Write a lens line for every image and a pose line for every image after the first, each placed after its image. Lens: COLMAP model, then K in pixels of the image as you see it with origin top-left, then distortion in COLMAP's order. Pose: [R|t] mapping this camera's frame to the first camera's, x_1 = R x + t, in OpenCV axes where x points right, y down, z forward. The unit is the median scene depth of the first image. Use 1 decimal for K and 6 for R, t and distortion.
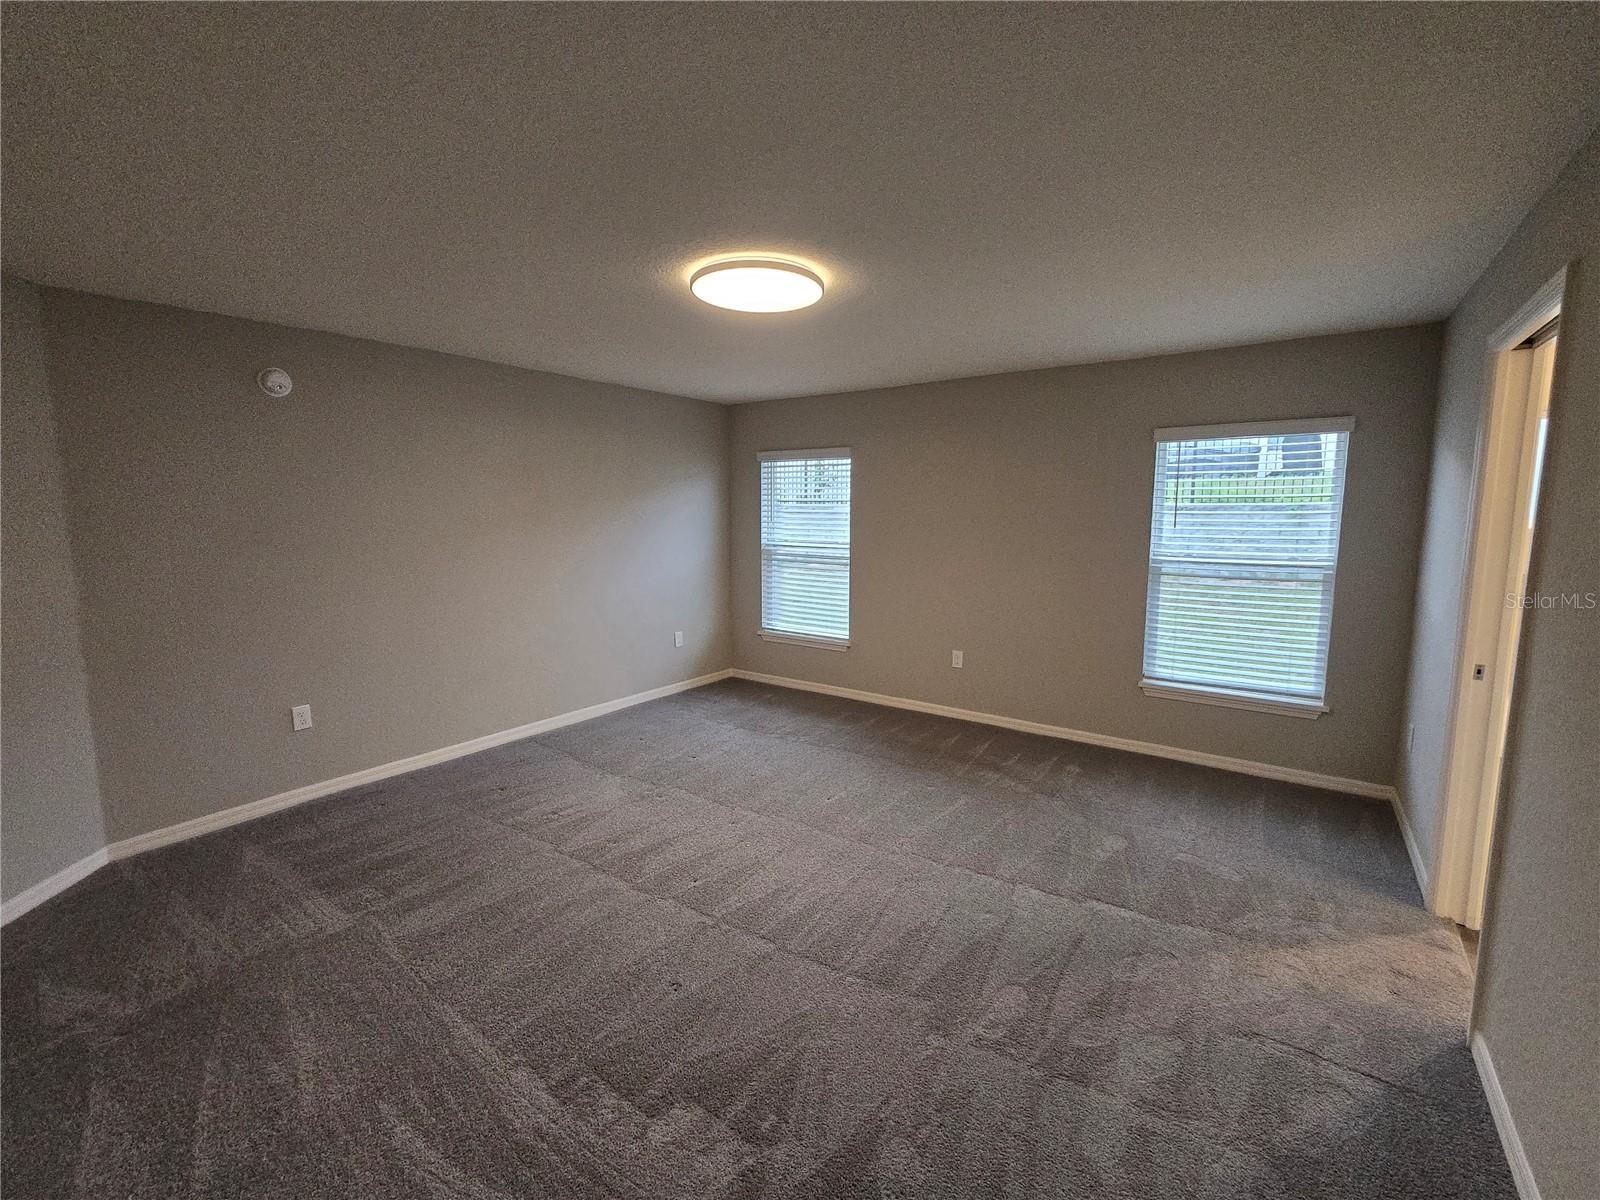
lens RADIAL K [[636.1, 0, 798.0], [0, 636.1, 601.5], [0, 0, 1]] dist [-0.003002, -0.000110]
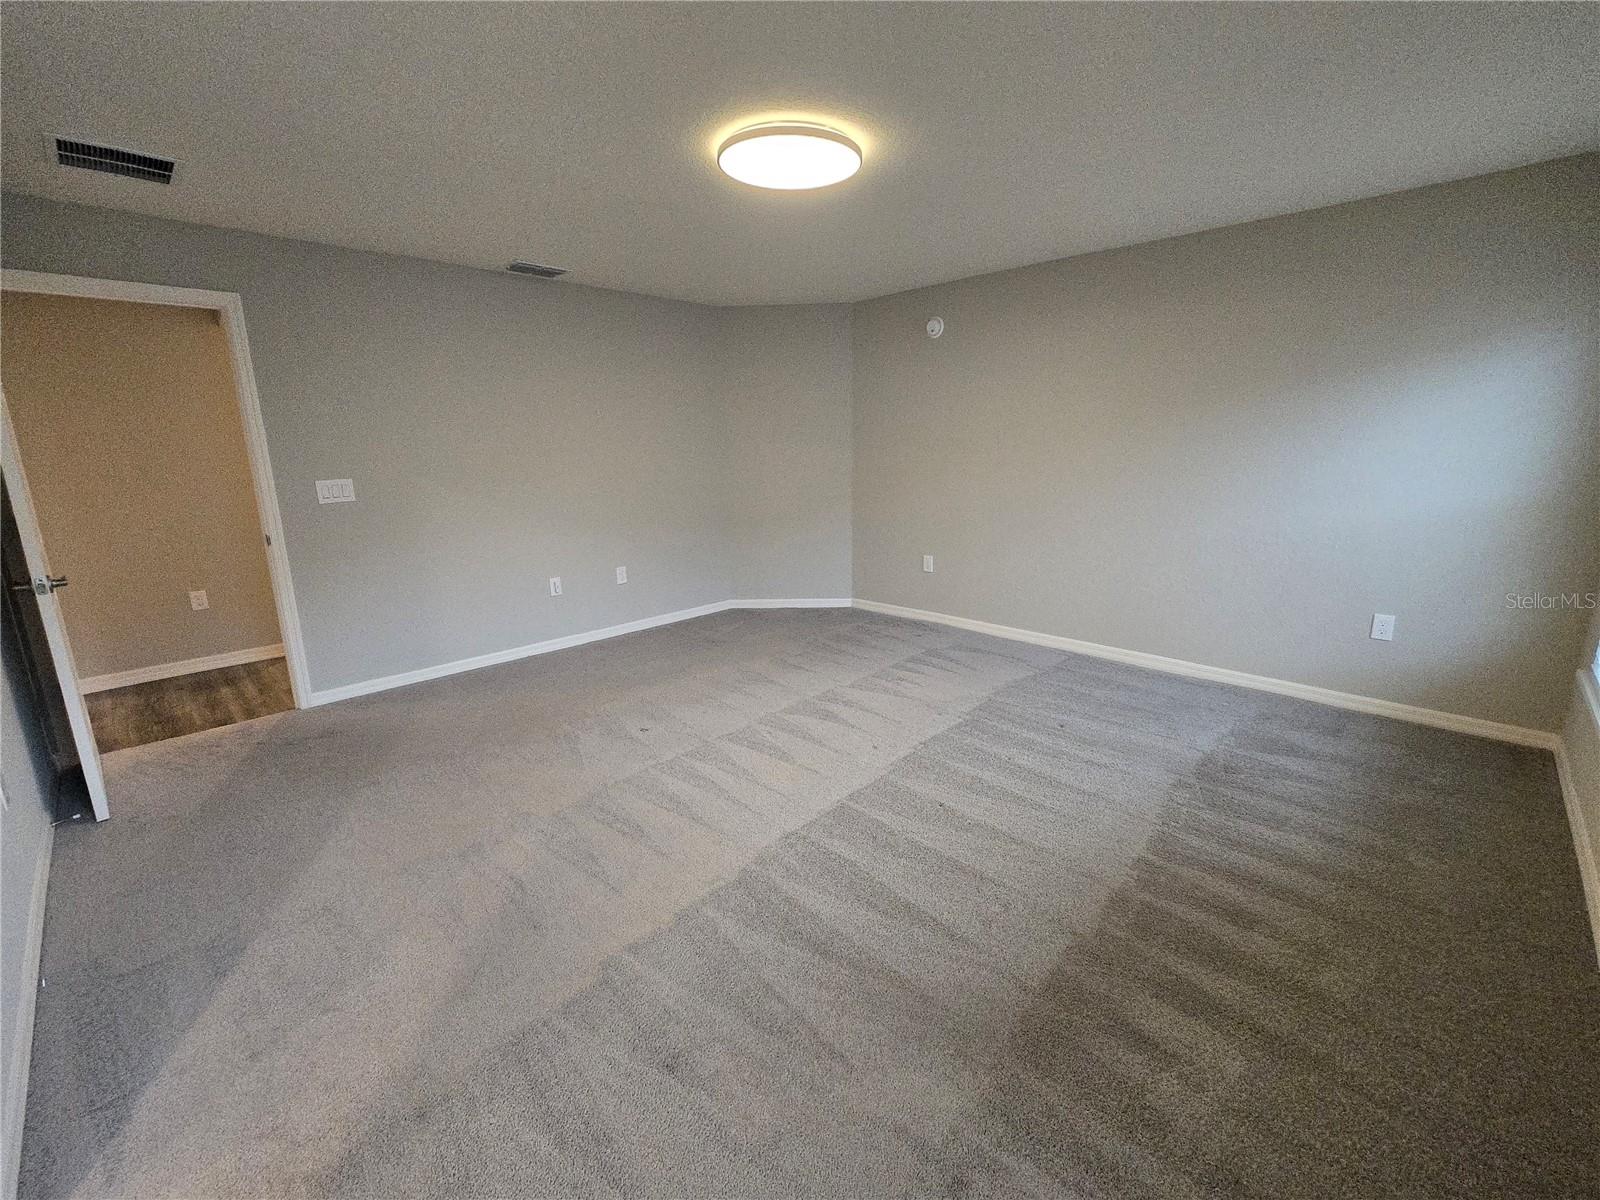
lens RADIAL K [[636.1, 0, 798.0], [0, 636.1, 601.5], [0, 0, 1]] dist [-0.003002, -0.000110]
pose [[-0.150627, 0.243532, -0.958125, 0.829184], [-0.096692, 0.960906, 0.259441, -0.103653], [0.983851, 0.131722, -0.121191, 1.052378]]
